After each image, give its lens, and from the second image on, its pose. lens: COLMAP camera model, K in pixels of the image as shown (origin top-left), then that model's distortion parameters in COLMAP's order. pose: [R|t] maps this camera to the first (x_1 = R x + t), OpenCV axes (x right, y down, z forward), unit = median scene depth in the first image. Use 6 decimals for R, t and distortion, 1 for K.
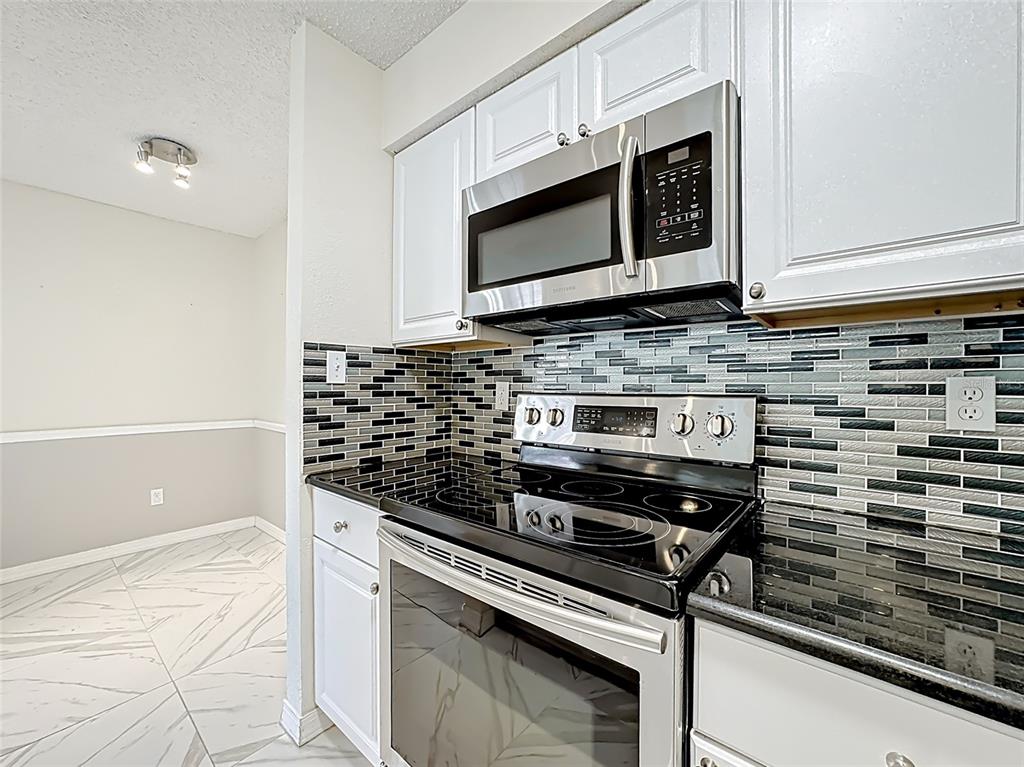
lens RADIAL K [[417.1, 0, 510.0], [0, 417.1, 385.0], [0, 0, 1]] dist [-0.039321, 0.016359]
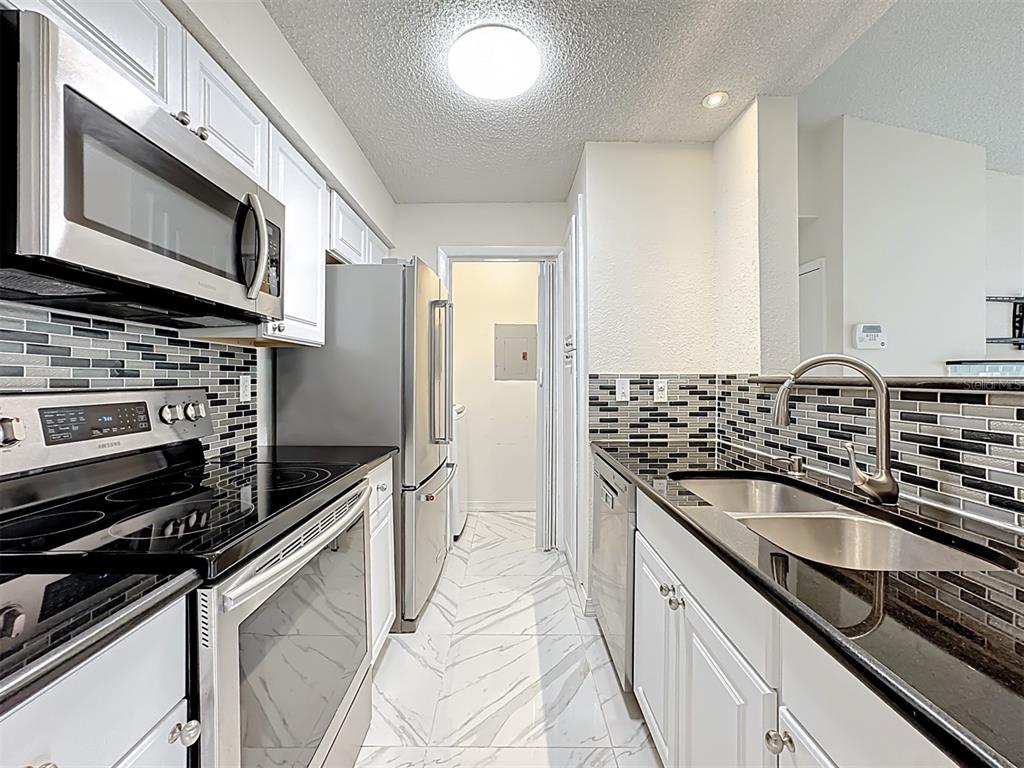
lens RADIAL K [[417.1, 0, 510.0], [0, 417.1, 385.5], [0, 0, 1]] dist [-0.039321, 0.016359]
pose [[-0.646944, -0.015010, 0.762390, -0.932981], [-0.005002, 0.999868, 0.015441, -0.005394], [-0.762521, 0.006176, -0.646934, 0.905010]]
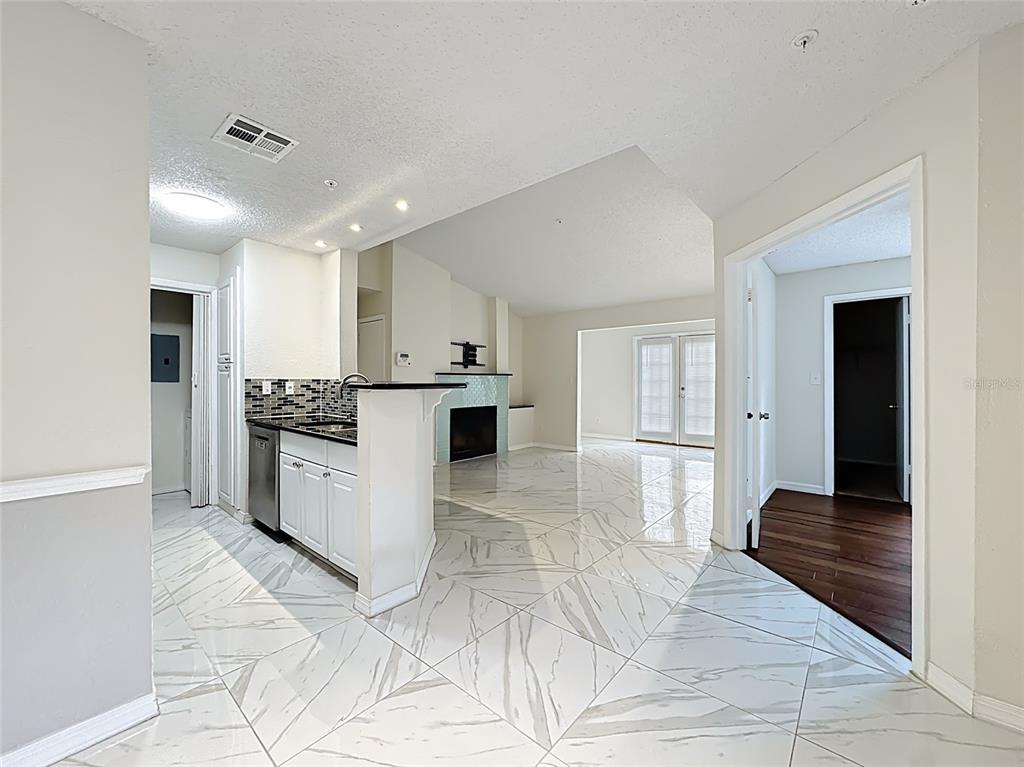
lens RADIAL K [[413.8, 0, 510.7], [0, 413.8, 378.2], [0, 0, 1]] dist [-0.024172, 0.000296]
pose [[-0.999953, -0.005544, 0.007959, -1.675666], [-0.005631, 0.999925, -0.010856, -0.010992], [-0.007898, -0.010900, -0.999909, 2.325629]]
